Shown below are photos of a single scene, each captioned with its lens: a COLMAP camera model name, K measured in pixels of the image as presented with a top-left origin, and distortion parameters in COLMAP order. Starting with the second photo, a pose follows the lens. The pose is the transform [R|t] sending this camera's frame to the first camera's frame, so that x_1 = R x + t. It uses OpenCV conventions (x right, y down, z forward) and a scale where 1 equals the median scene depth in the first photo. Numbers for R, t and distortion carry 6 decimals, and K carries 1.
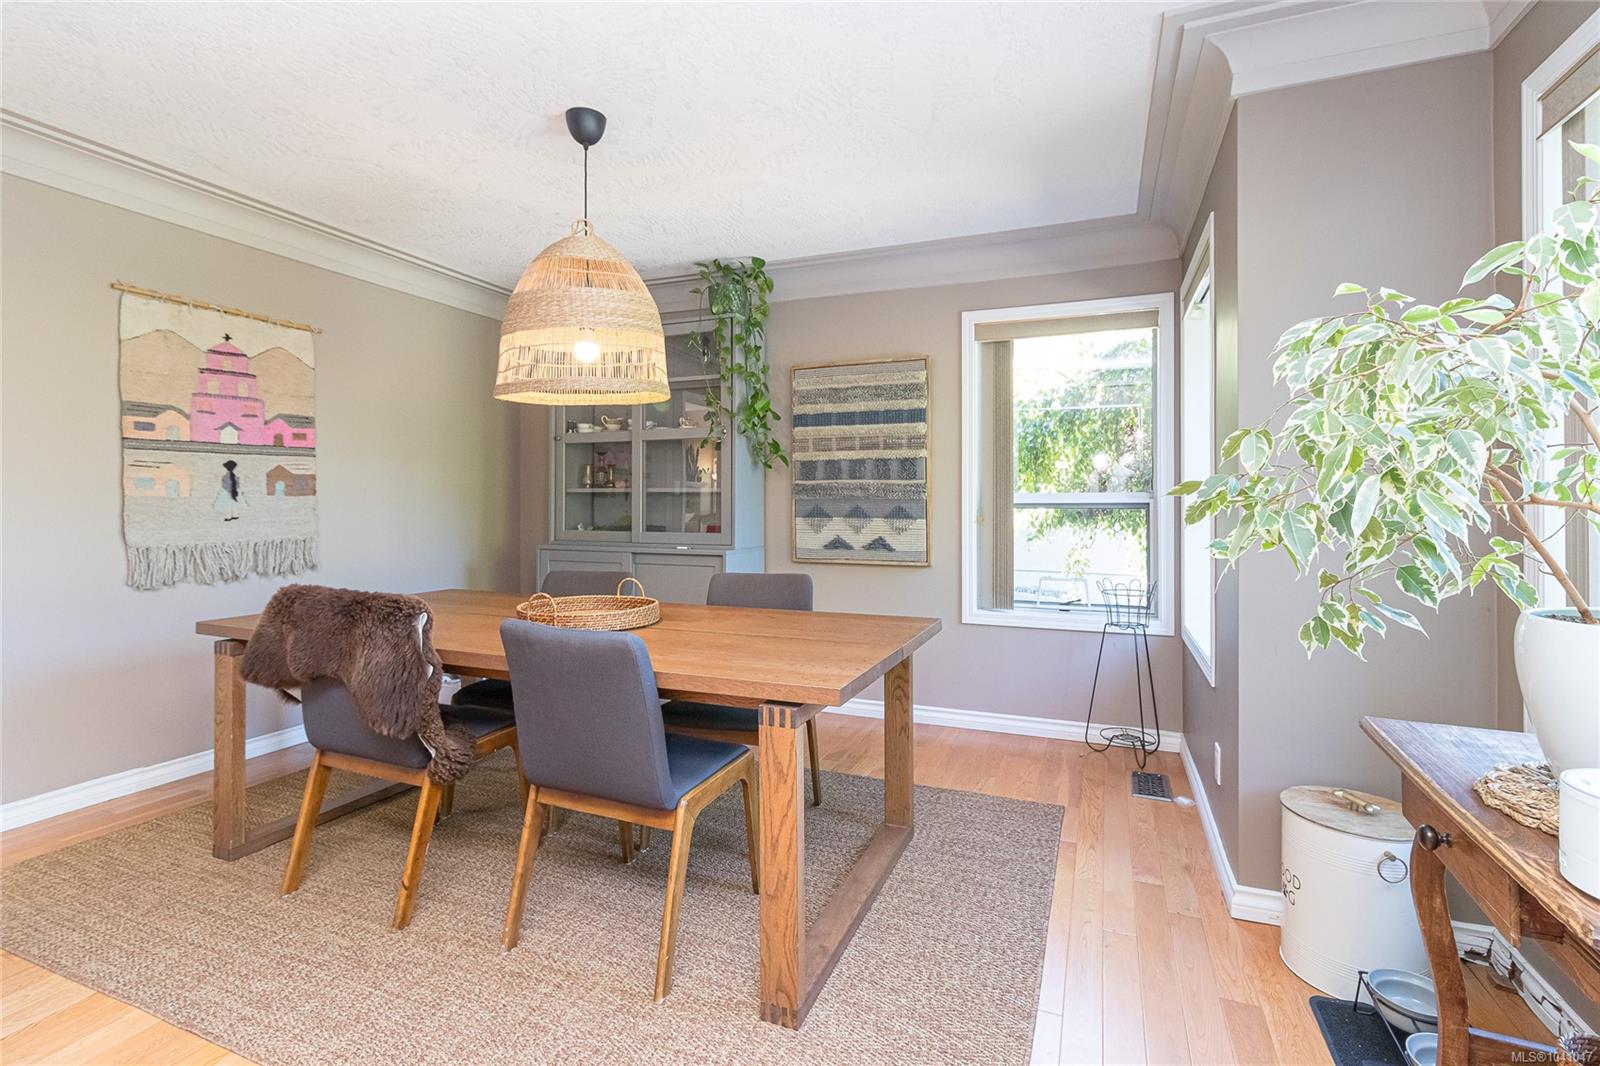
lens RADIAL K [[778.1, 0, 792.2], [0, 778.1, 486.6], [0, 0, 1]] dist [0.047479, 0.000126]
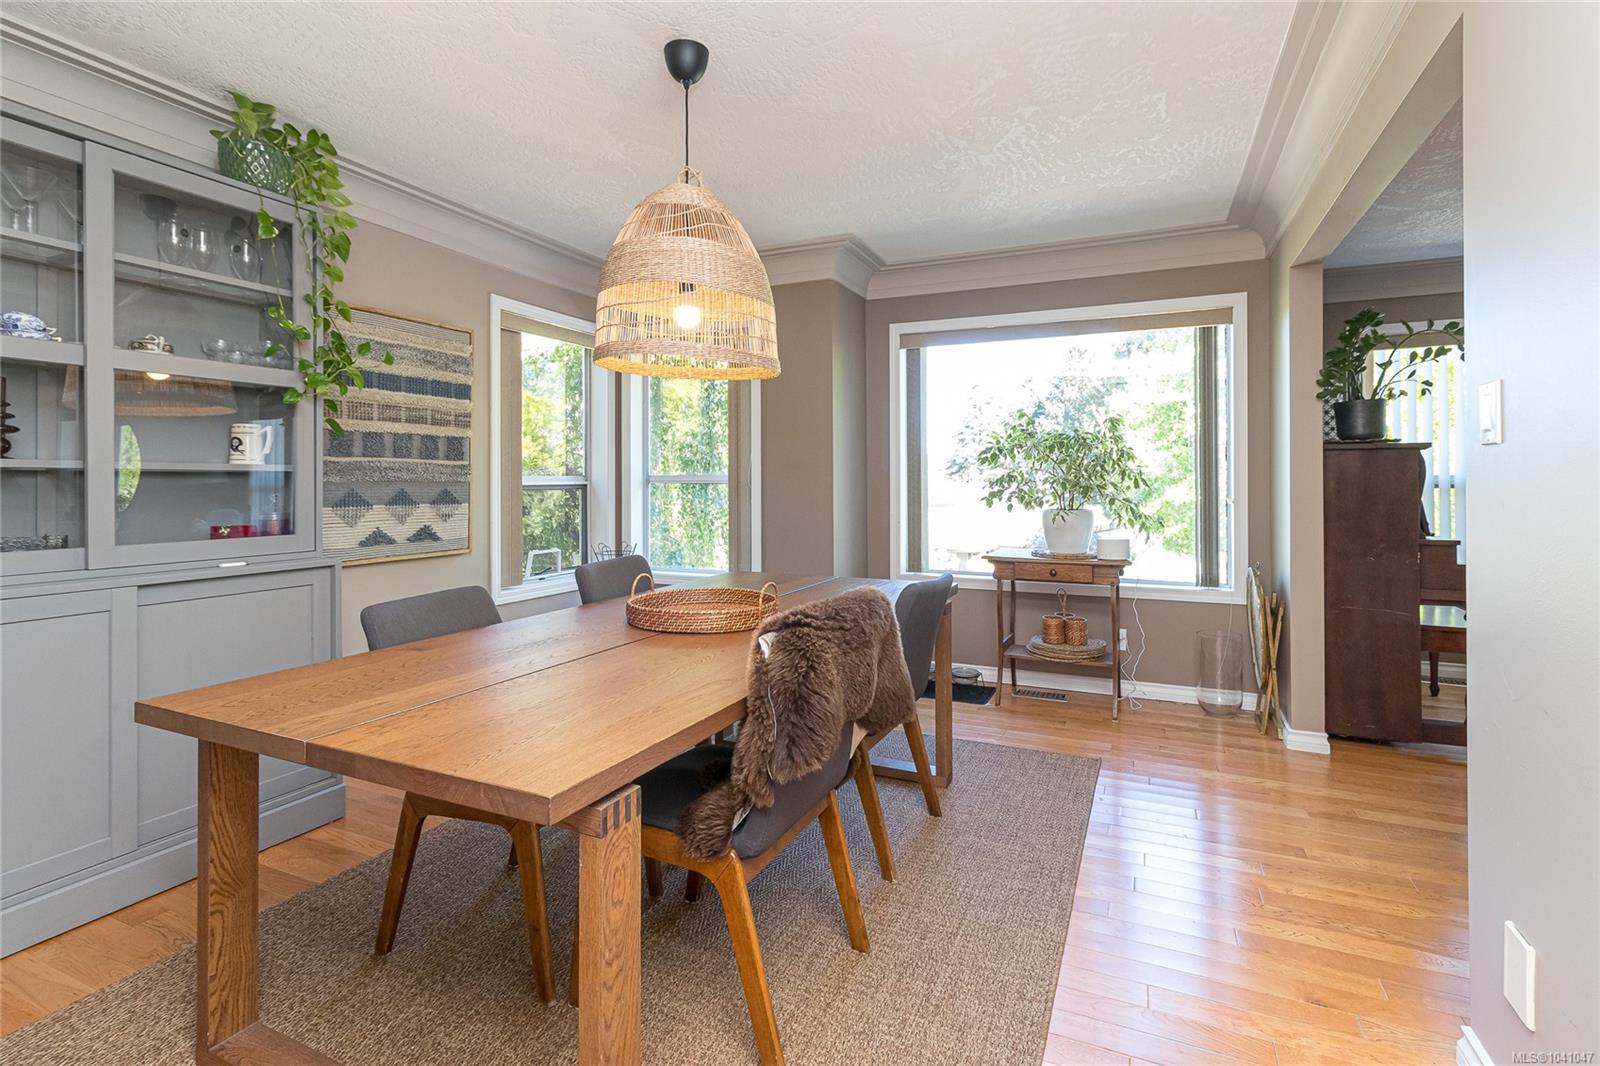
lens RADIAL K [[778.1, 0, 792.2], [0, 778.1, 486.6], [0, 0, 1]] dist [0.047479, 0.000126]
pose [[0.051823, -0.004880, 0.998644, -0.740994], [-0.013561, 0.999892, 0.005590, 0.010842], [-0.998564, -0.013832, 0.051751, 0.550949]]
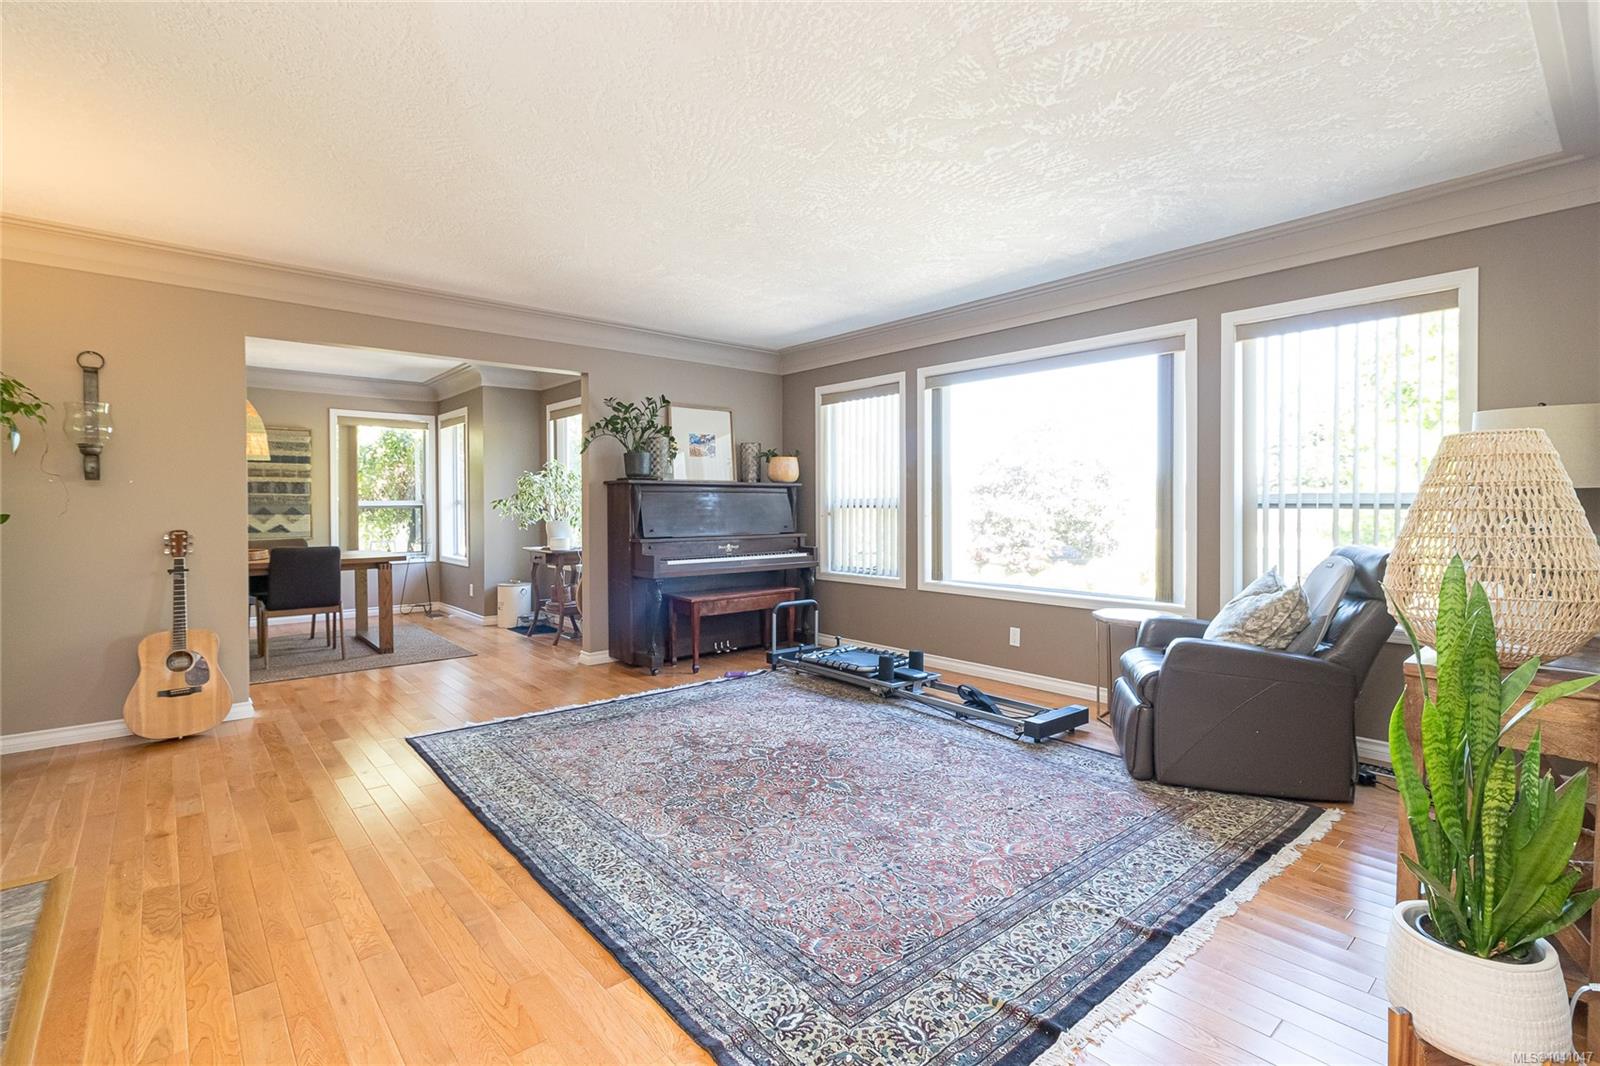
lens RADIAL K [[737.9, 0, 822.5], [0, 737.9, 515.0], [0, 0, 1]] dist [-0.001558, -0.000496]
pose [[0.443430, -0.009696, 0.896257, -0.875350], [-0.009300, 0.999838, 0.015417, 0.003122], [-0.896261, -0.015171, 0.443268, -0.910940]]
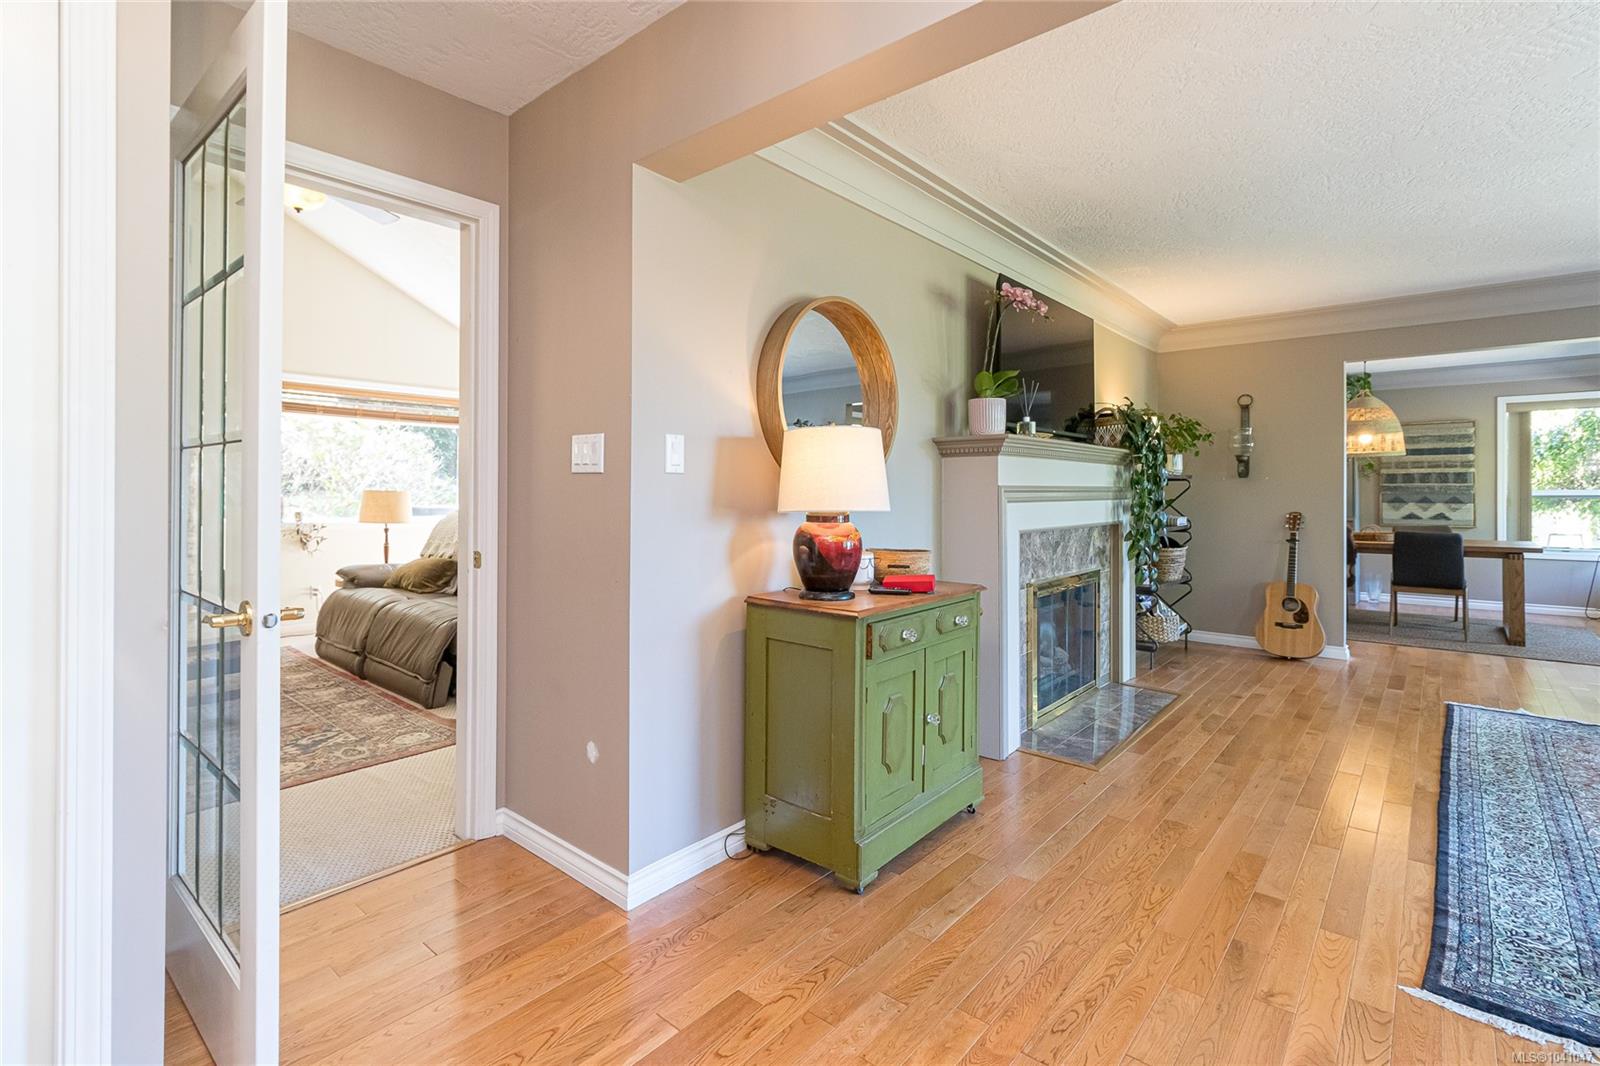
lens RADIAL K [[746.1, 0, 795.1], [0, 746.1, 489.4], [0, 0, 1]] dist [0.000167, 0.000151]
pose [[0.946689, 0.004597, -0.322116, -0.818086], [-0.002534, 0.999974, 0.006824, -0.002527], [0.322139, -0.005644, 0.946675, -1.289685]]
